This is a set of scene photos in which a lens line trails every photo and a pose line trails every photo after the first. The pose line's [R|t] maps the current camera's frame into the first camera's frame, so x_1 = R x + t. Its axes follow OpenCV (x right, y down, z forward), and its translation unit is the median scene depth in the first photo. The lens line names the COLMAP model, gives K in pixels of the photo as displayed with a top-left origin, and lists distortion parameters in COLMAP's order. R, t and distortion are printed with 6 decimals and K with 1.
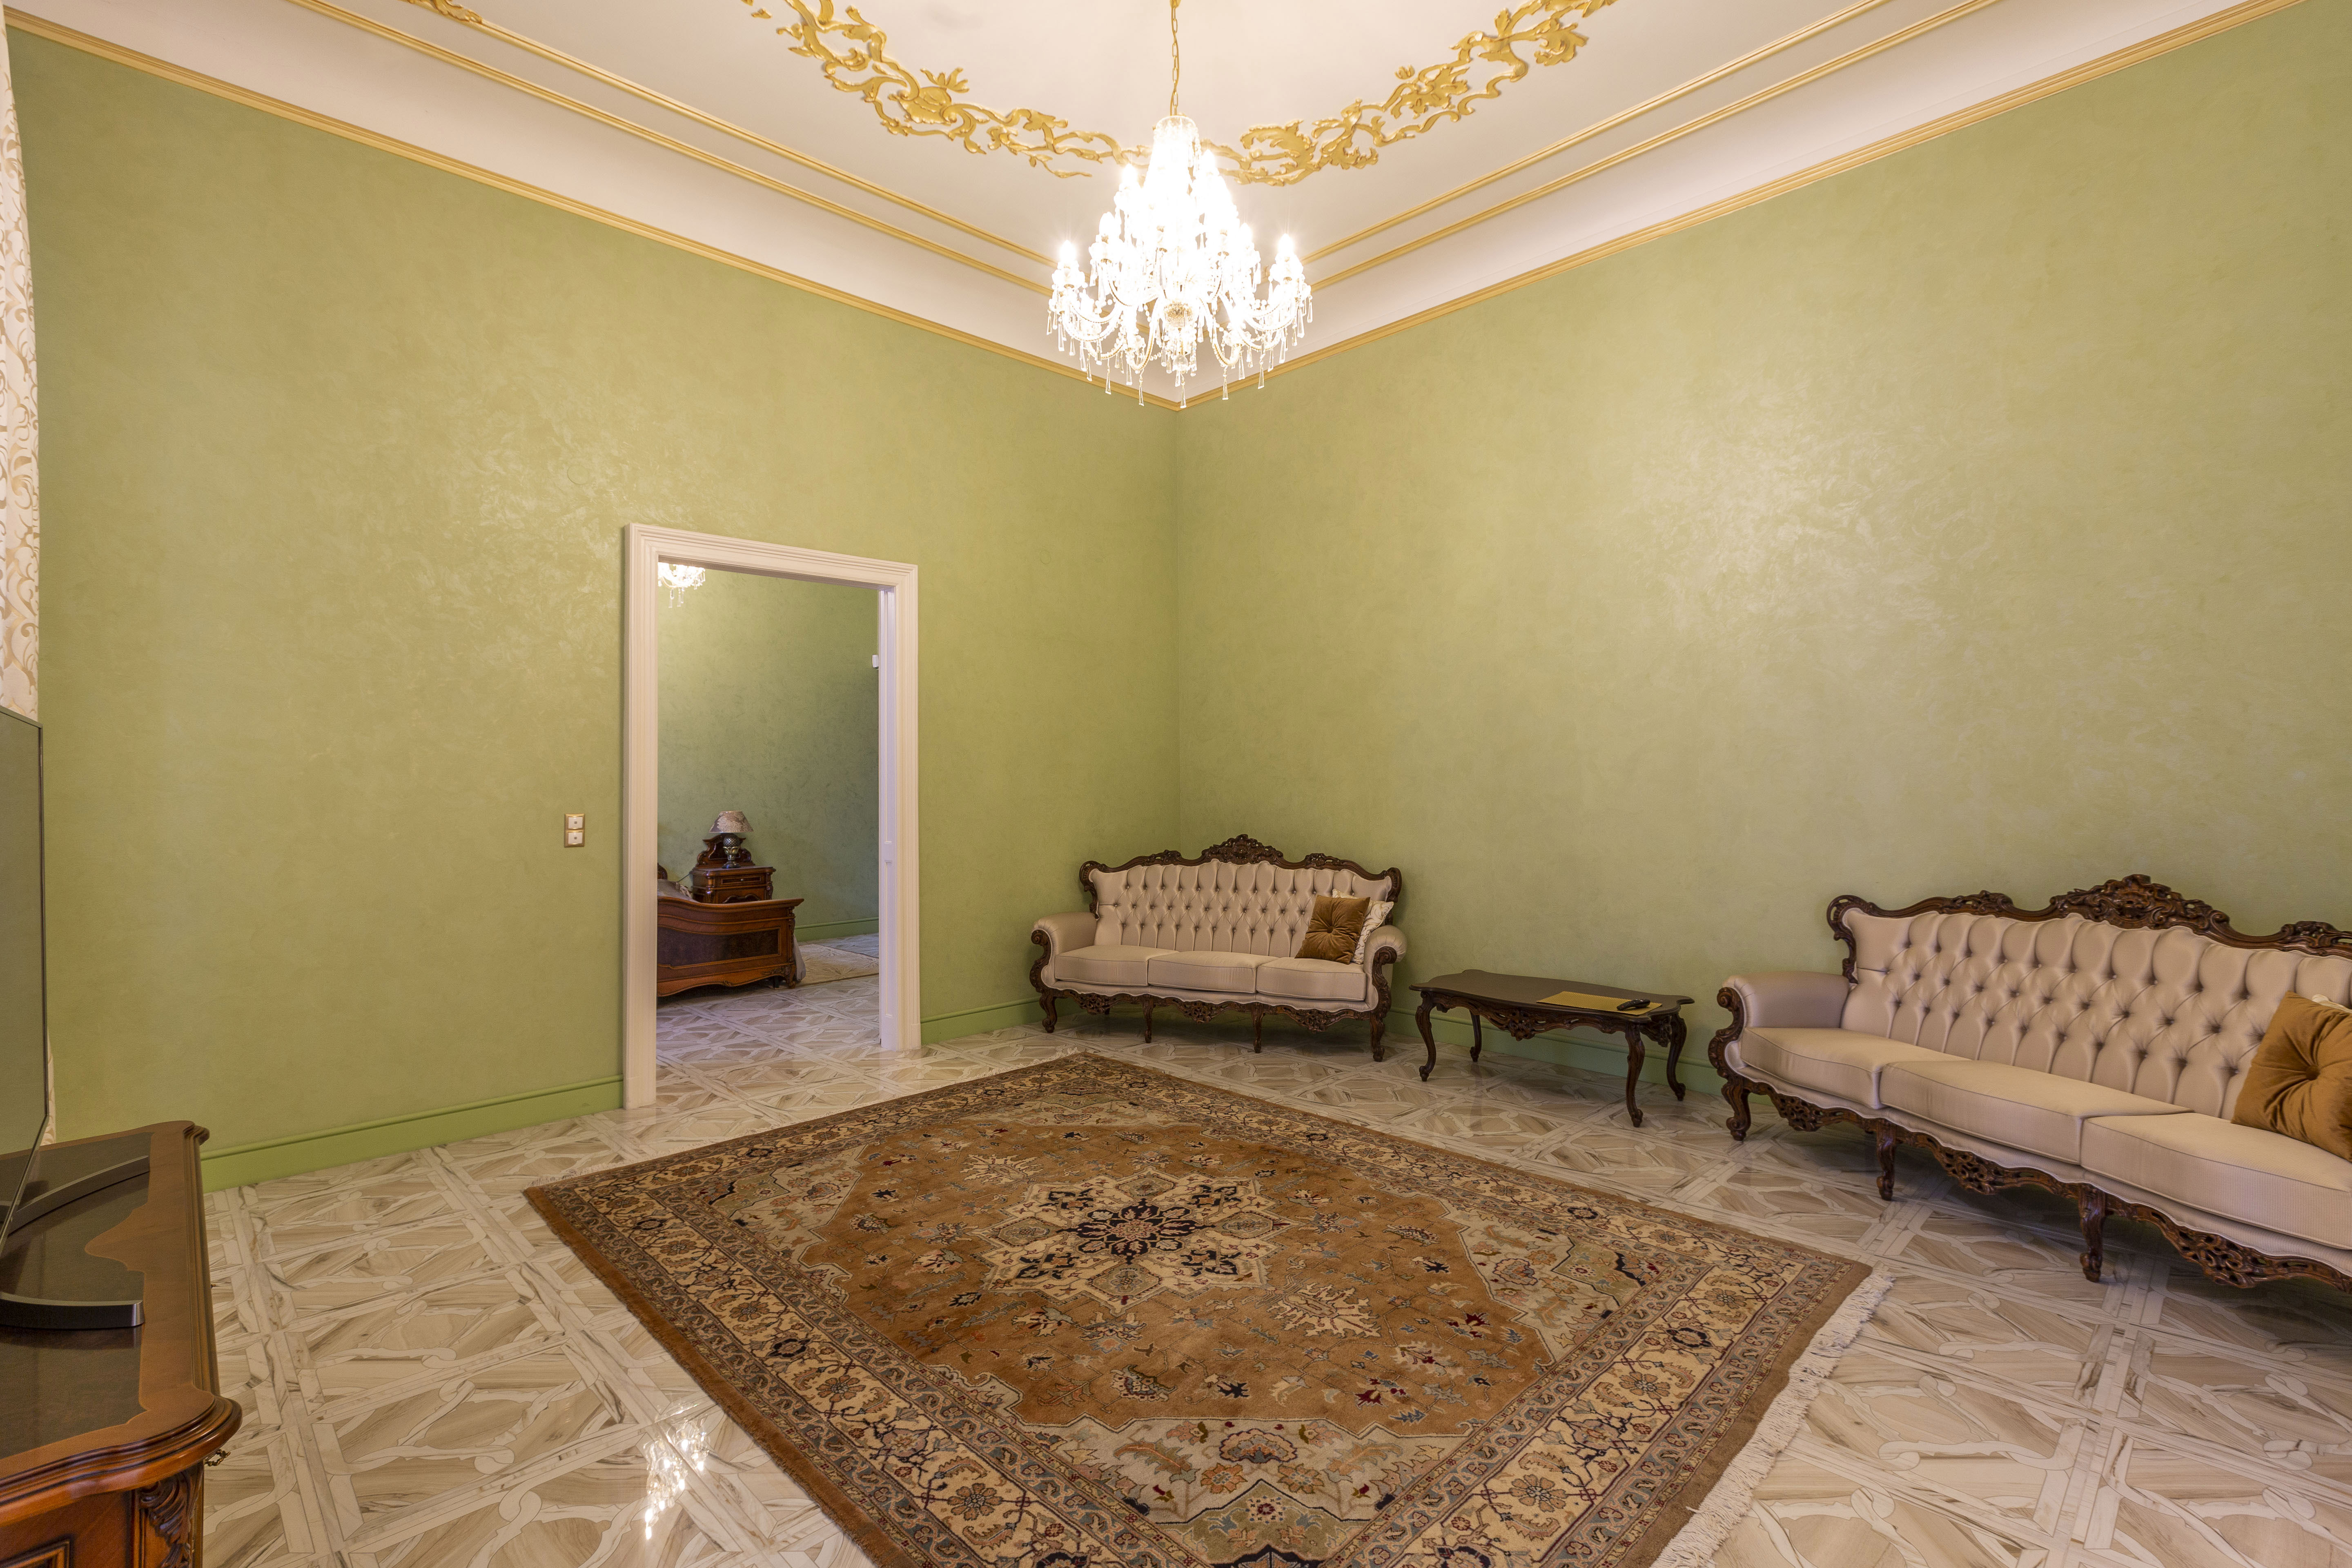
lens RADIAL K [[1080.9, 0, 1193.8], [0, 1080.9, 775.8], [0, 0, 1]] dist [0.003916, -0.000475]
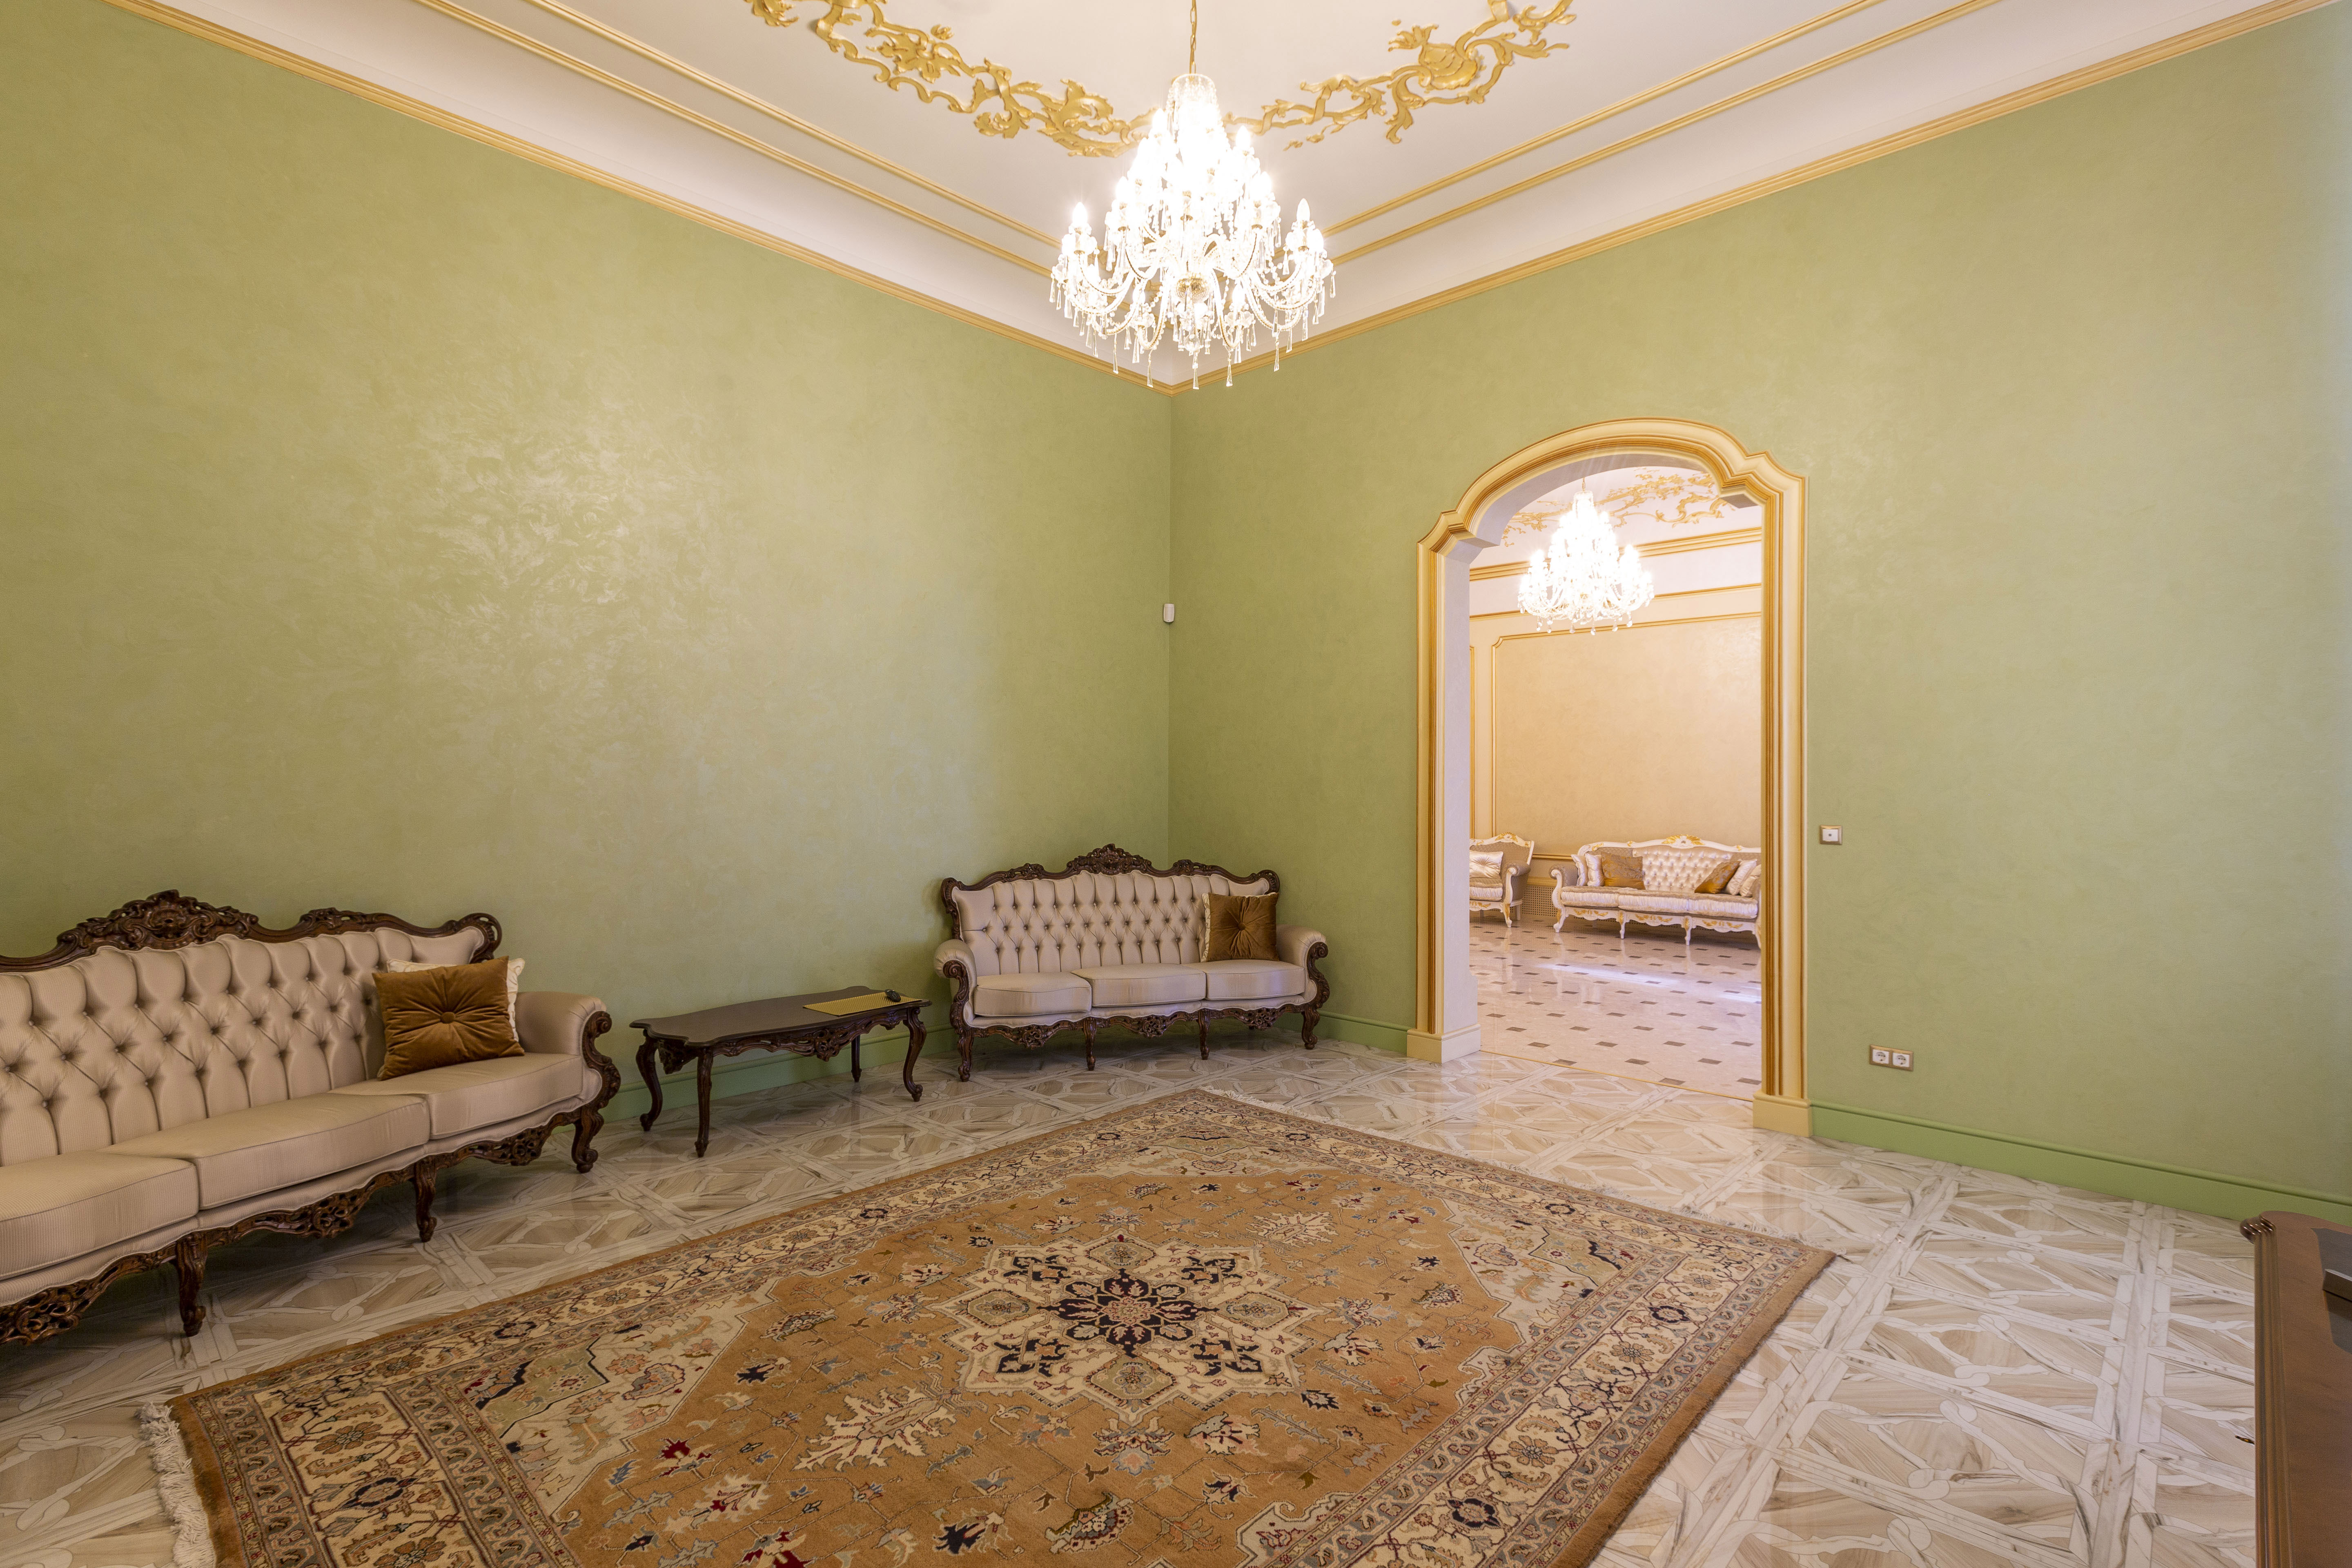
lens RADIAL K [[1080.9, 0, 1188.6], [0, 1080.9, 798.3], [0, 0, 1]] dist [0.003916, -0.000475]
pose [[-0.037312, -0.004314, 0.999294, -0.893267], [-0.004240, 0.999982, 0.004159, 0.010855], [-0.999295, -0.004082, -0.037329, 0.968829]]
